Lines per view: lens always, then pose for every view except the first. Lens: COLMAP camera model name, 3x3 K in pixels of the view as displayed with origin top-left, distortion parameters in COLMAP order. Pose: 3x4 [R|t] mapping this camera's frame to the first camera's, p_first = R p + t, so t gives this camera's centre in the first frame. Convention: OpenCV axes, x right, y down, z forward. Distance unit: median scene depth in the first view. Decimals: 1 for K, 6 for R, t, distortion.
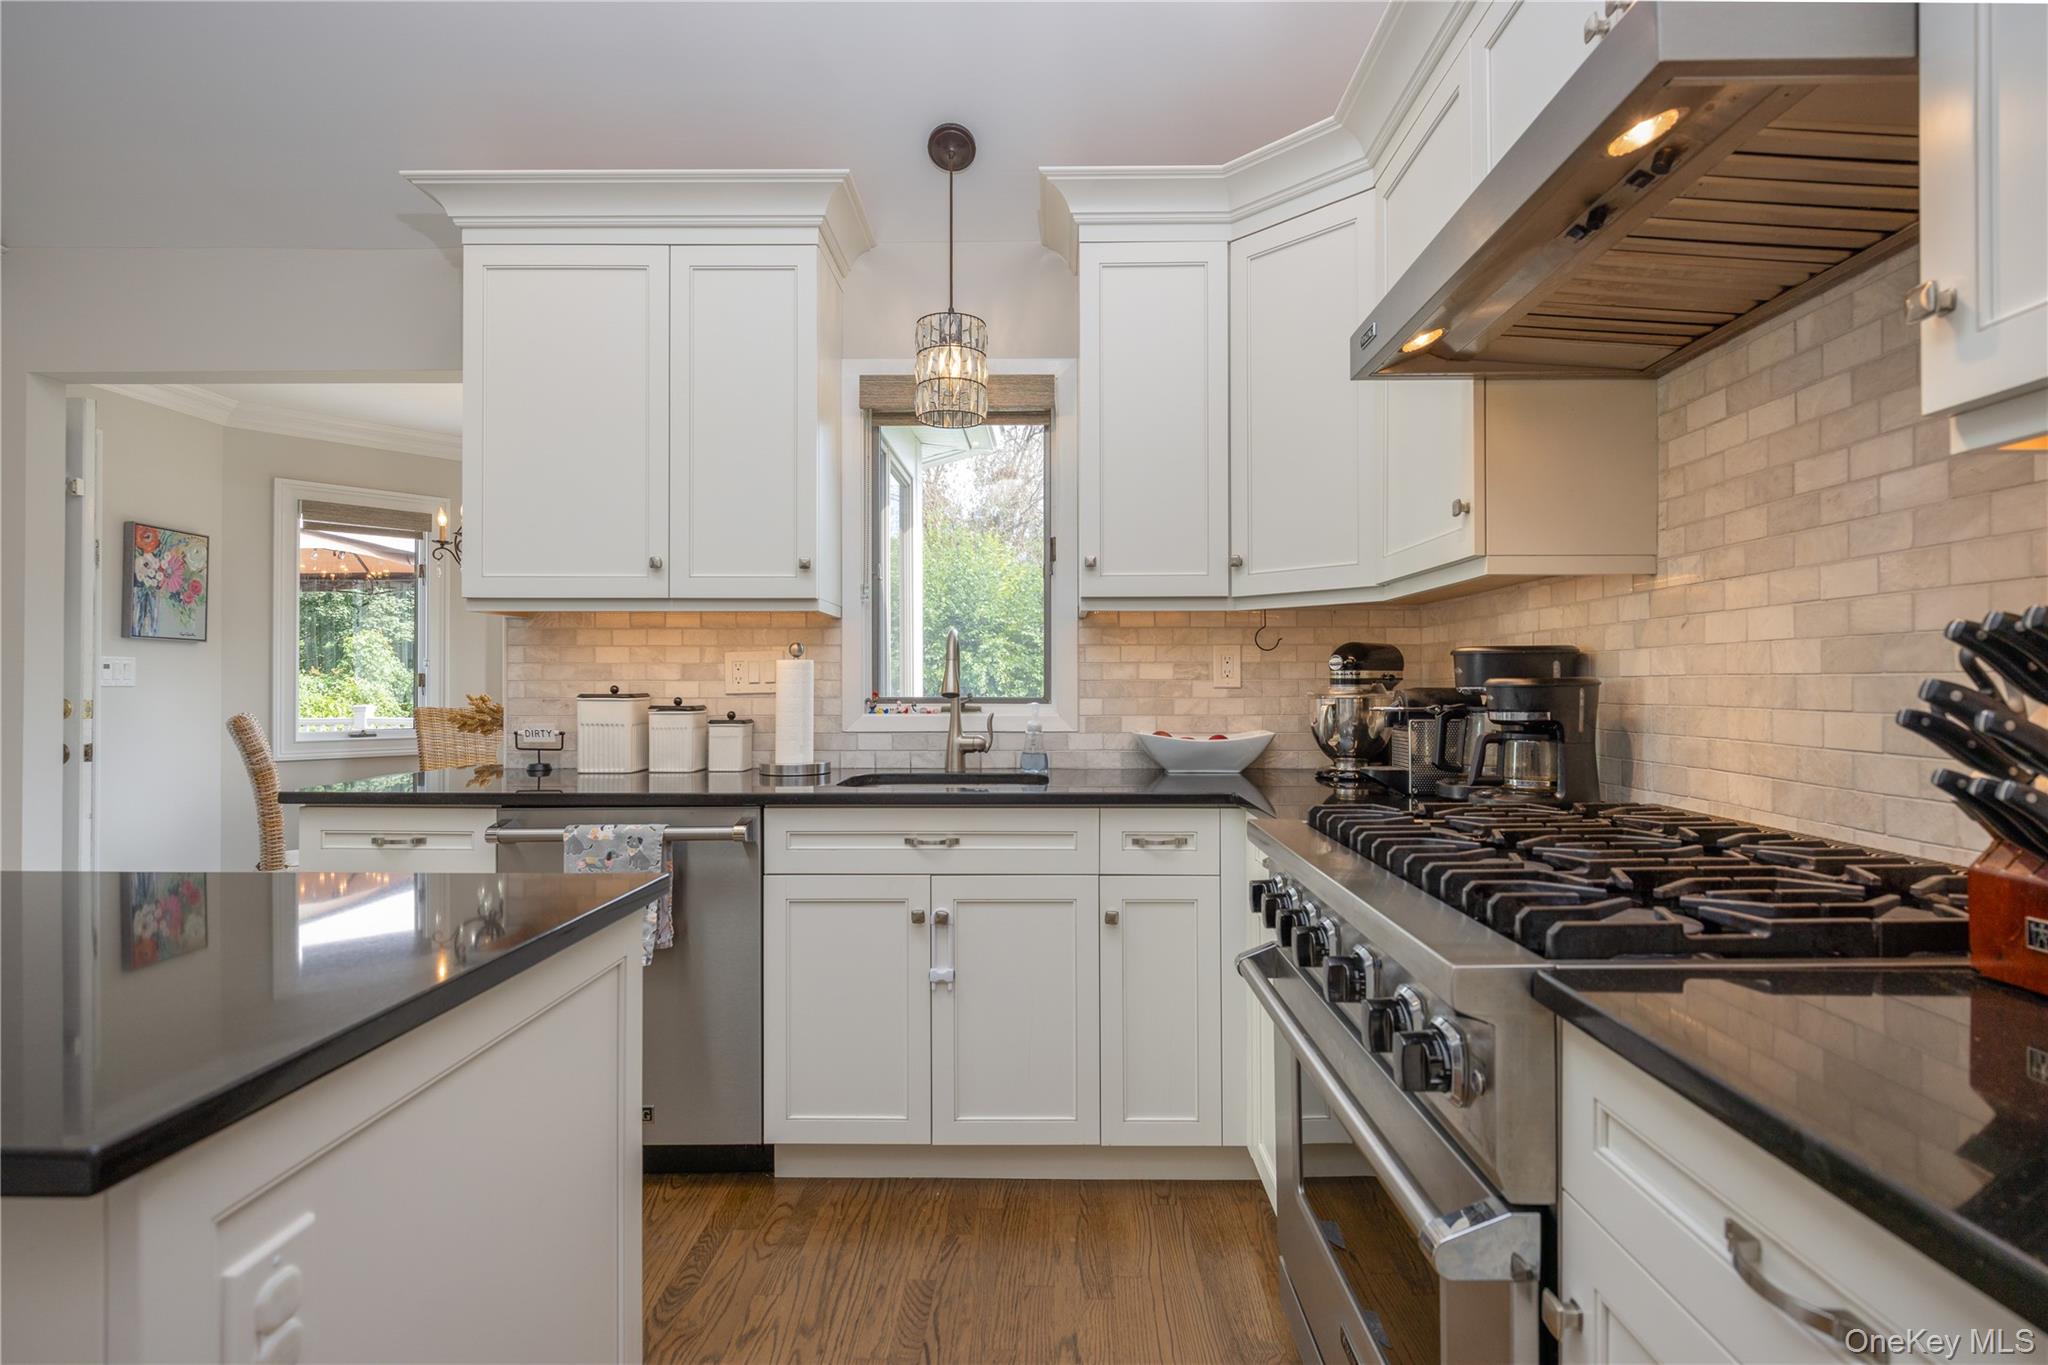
lens RADIAL K [[1038.5, 0, 1013.3], [0, 1038.5, 678.3], [0, 0, 1]] dist [-0.008454, 0.000168]
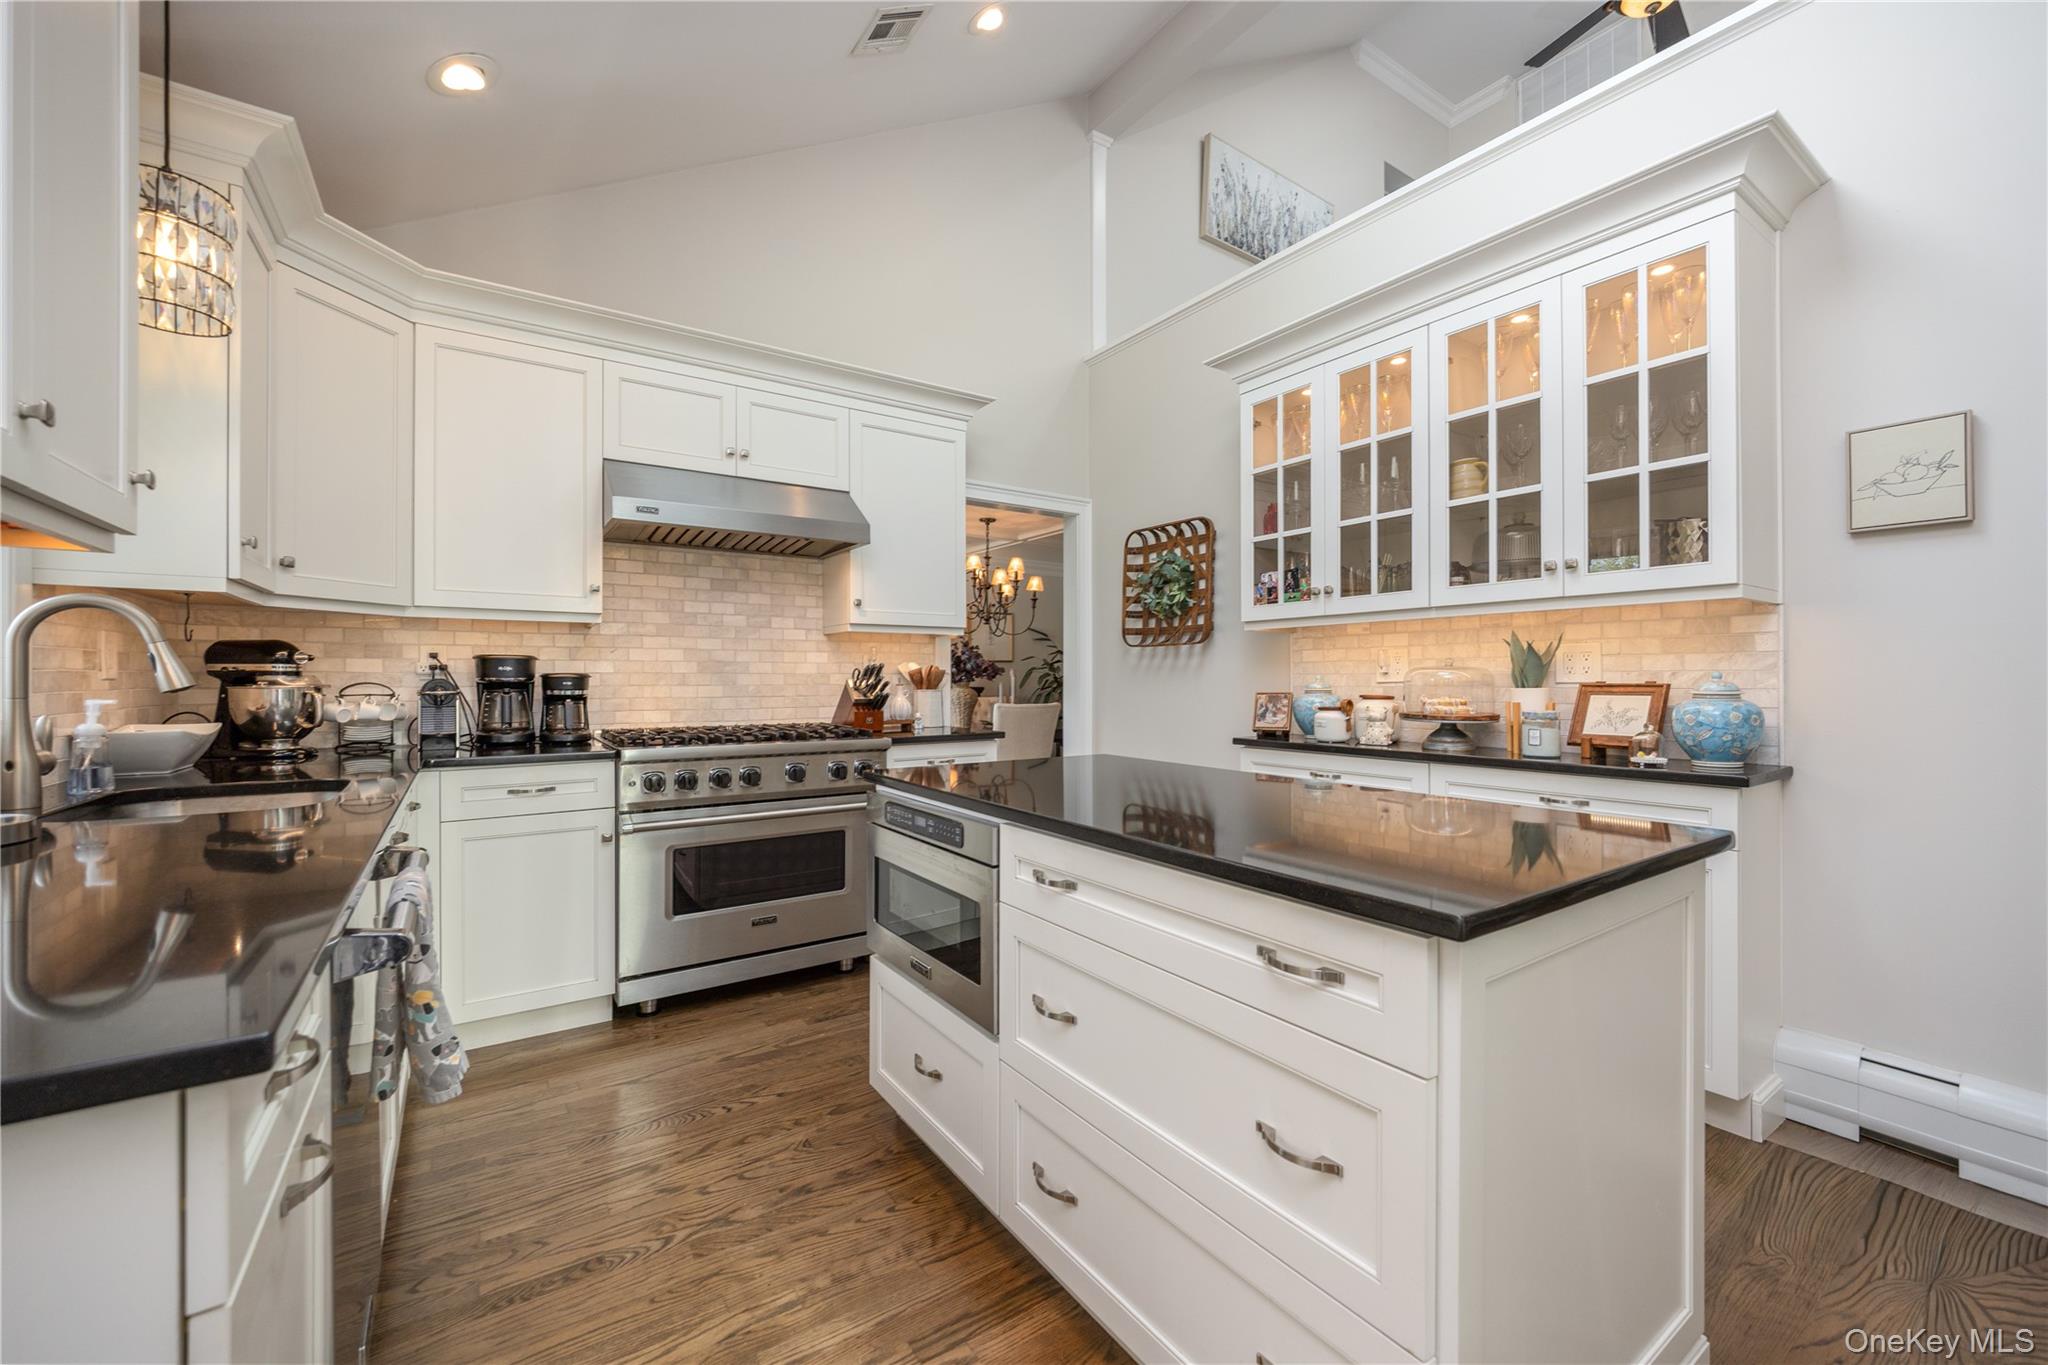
lens RADIAL K [[798.7, 0, 1021.5], [0, 798.7, 675.4], [0, 0, 1]] dist [0.001060, 0.000035]
pose [[-0.586132, 0.020709, 0.809951, -0.839072], [0.006397, 0.999760, -0.020933, 0.028288], [-0.810190, -0.007088, -0.586124, 0.798096]]
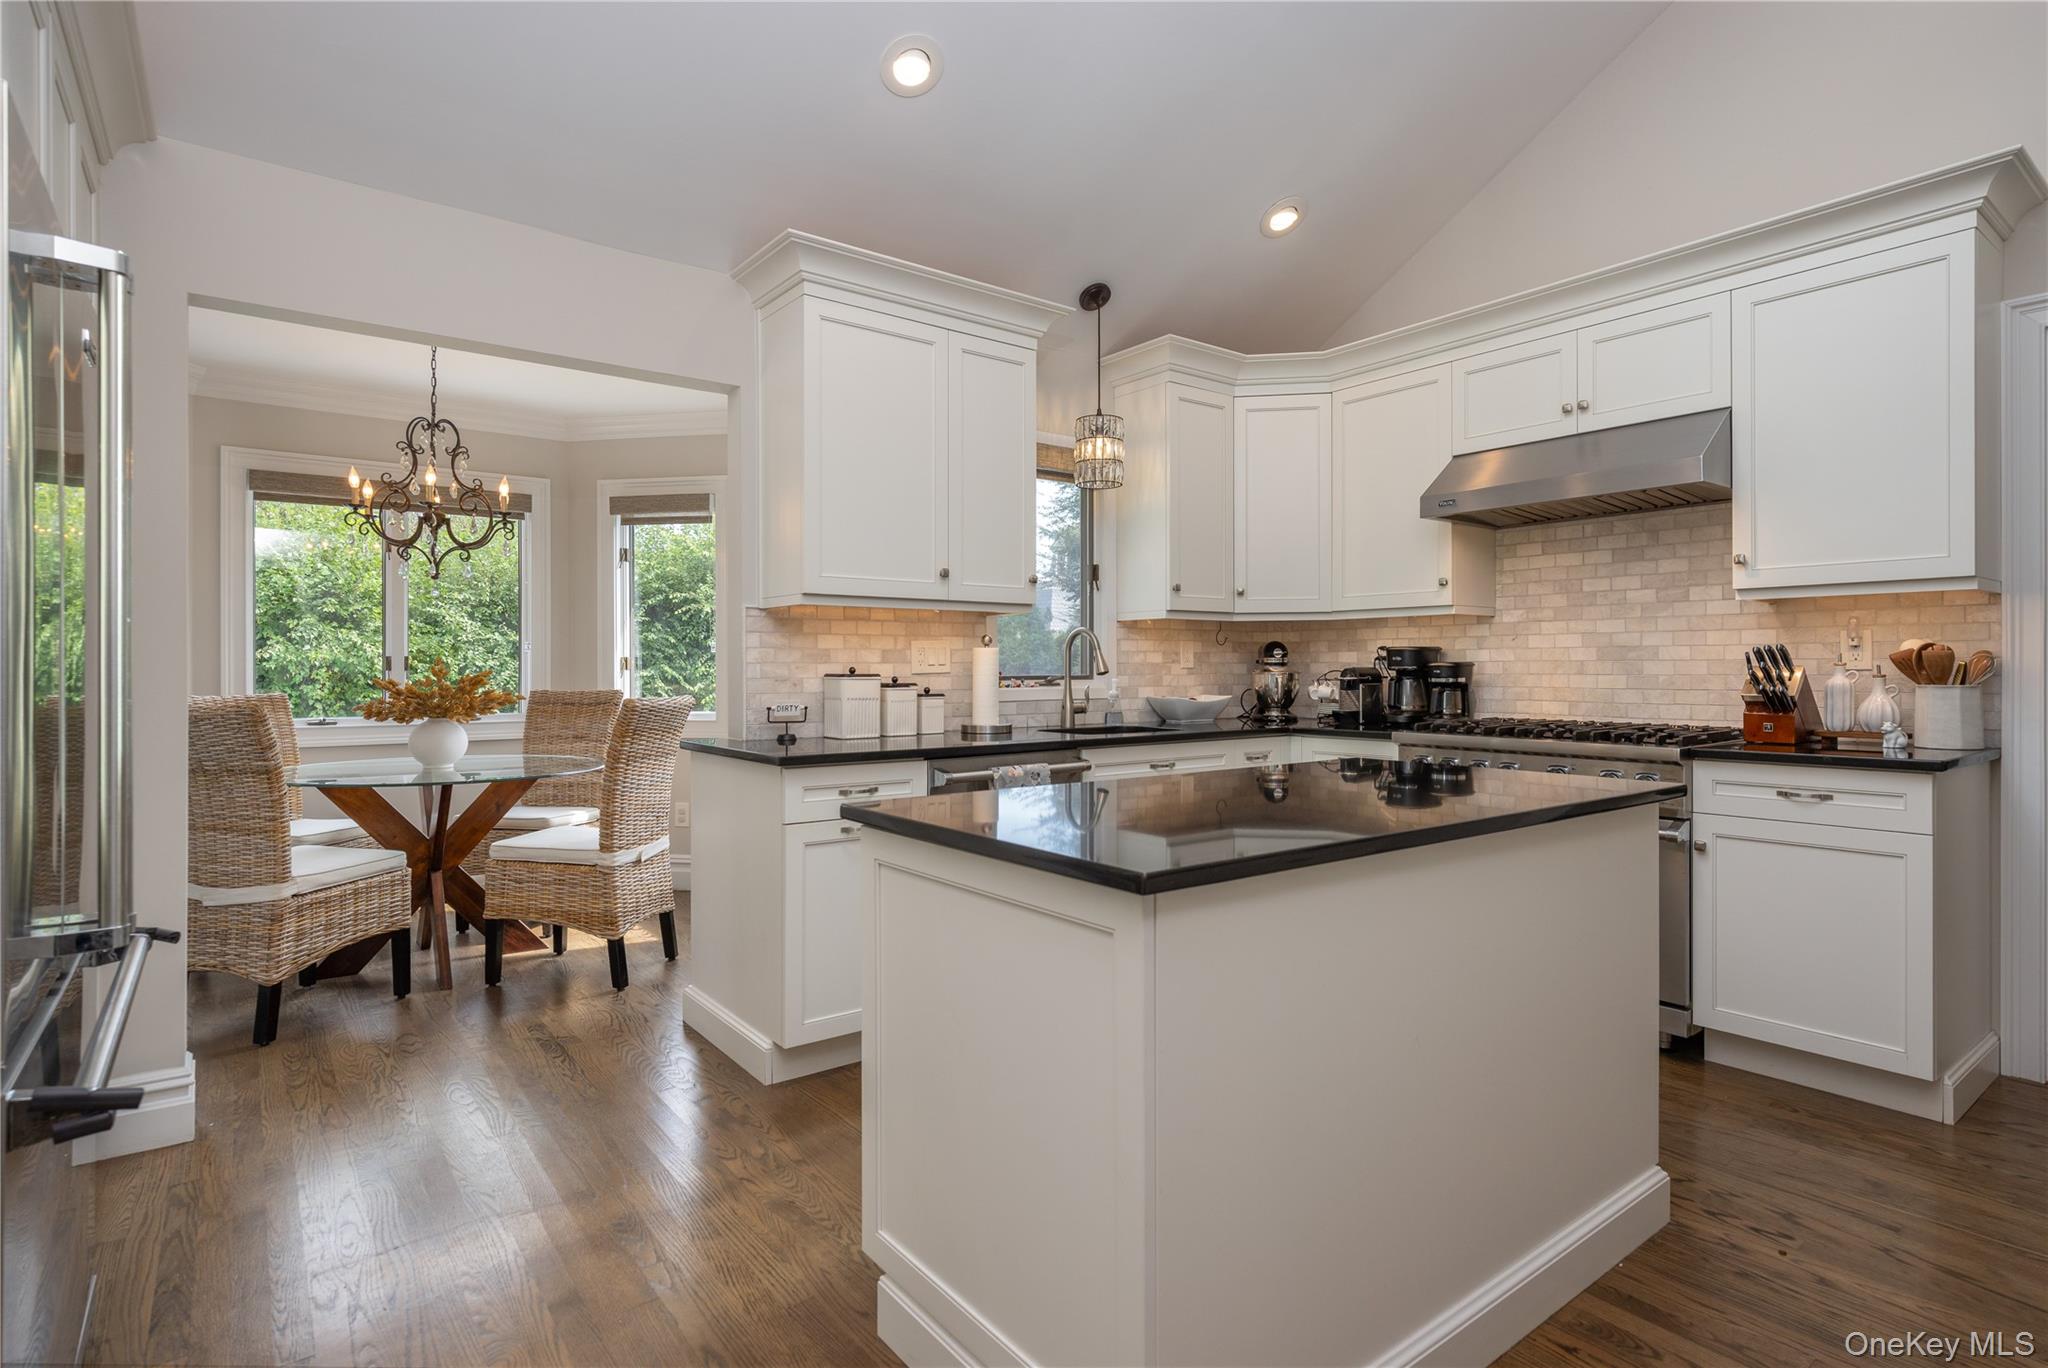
lens RADIAL K [[1038.5, 0, 1037.0], [0, 1038.5, 674.8], [0, 0, 1]] dist [-0.008454, 0.000168]
pose [[0.781401, -0.005560, 0.624004, -0.997921], [-0.001630, 0.999939, 0.010951, 0.002445], [-0.624027, -0.009574, 0.781344, -0.092469]]
